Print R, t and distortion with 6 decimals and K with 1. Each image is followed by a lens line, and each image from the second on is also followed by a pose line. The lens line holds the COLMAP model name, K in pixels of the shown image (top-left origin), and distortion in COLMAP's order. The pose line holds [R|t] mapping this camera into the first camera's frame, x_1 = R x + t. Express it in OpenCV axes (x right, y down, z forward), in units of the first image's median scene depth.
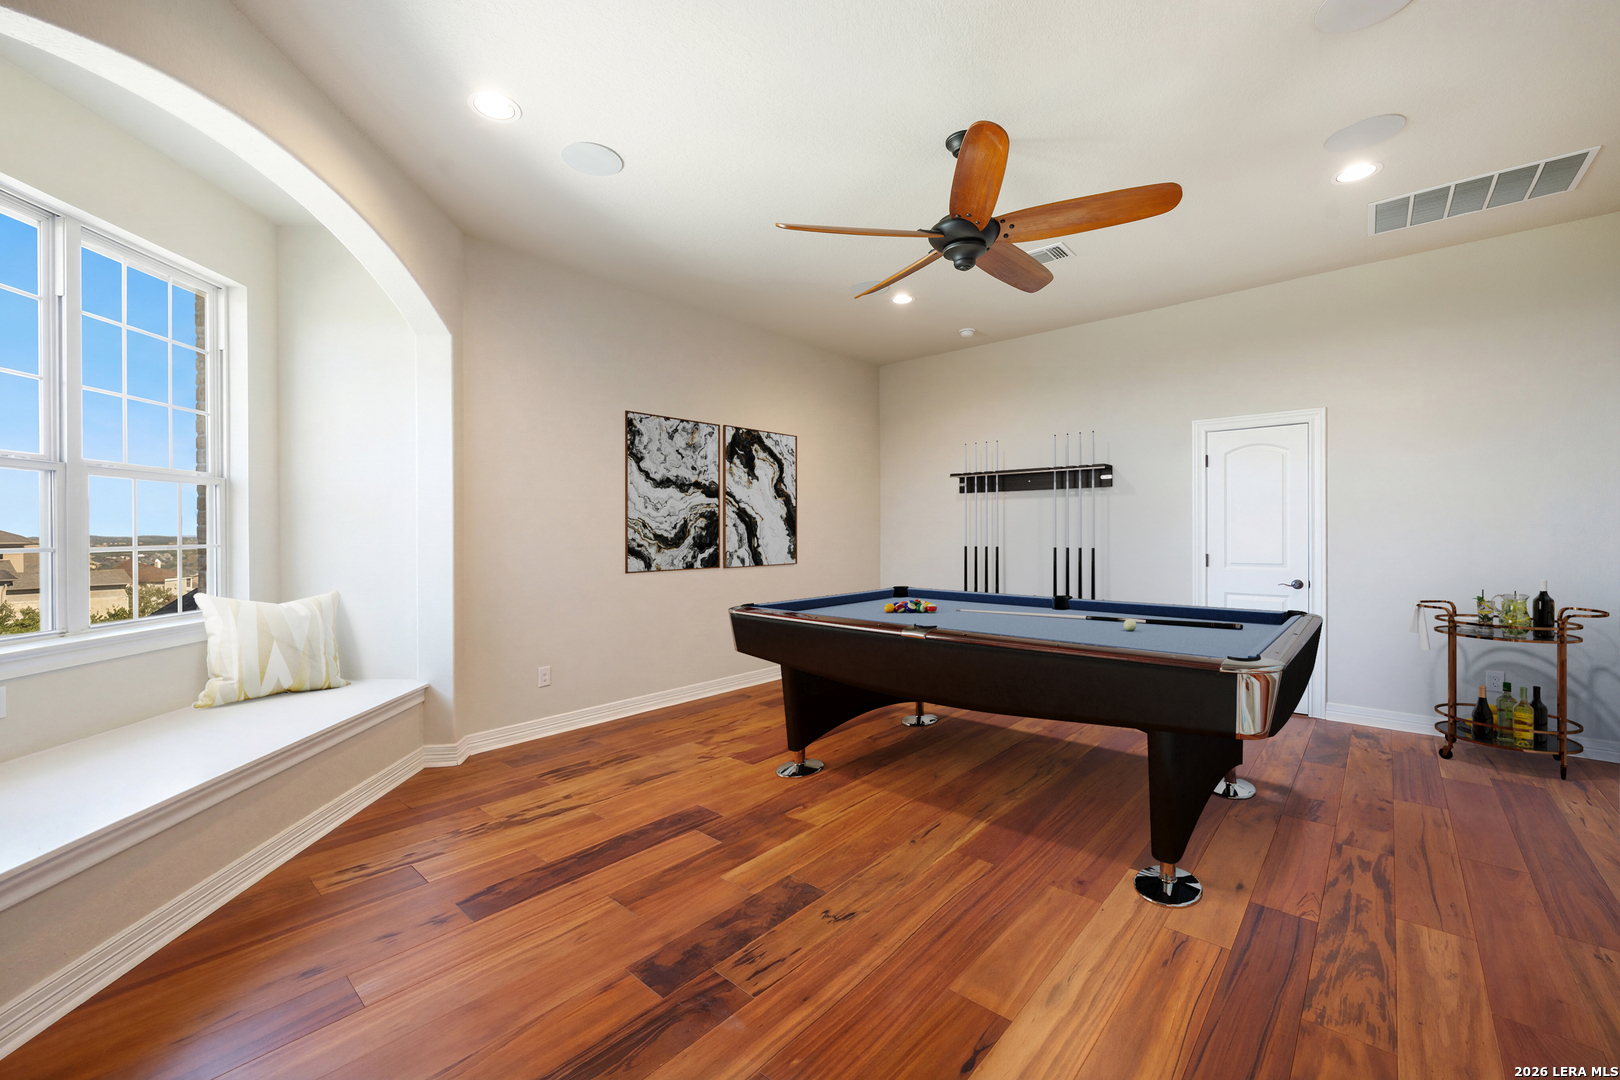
lens RADIAL K [[643.4, 0, 811.0], [0, 643.4, 541.7], [0, 0, 1]] dist [0.000194, -0.000001]
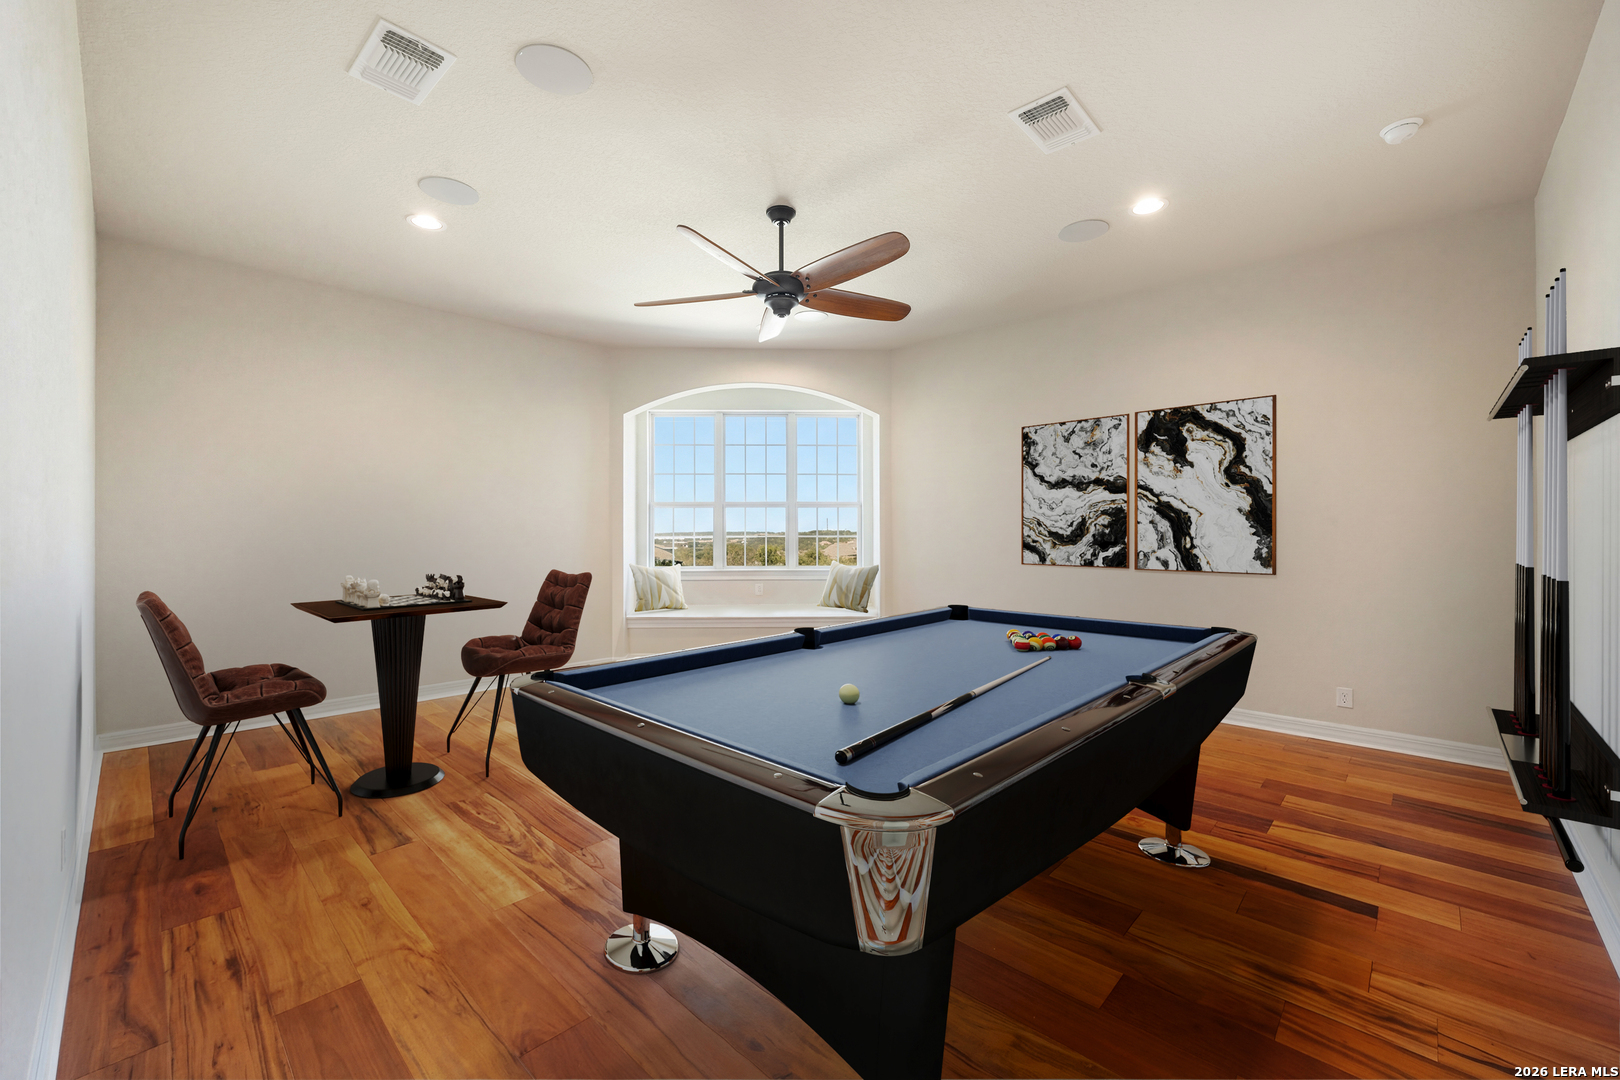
lens RADIAL K [[643.4, 0, 811.8], [0, 643.4, 528.1], [0, 0, 1]] dist [0.000194, -0.000001]
pose [[-0.046194, 0.009964, -0.998883, 0.820219], [-0.006599, 0.999925, 0.010280, -0.024627], [0.998911, 0.007066, -0.046124, 0.602312]]
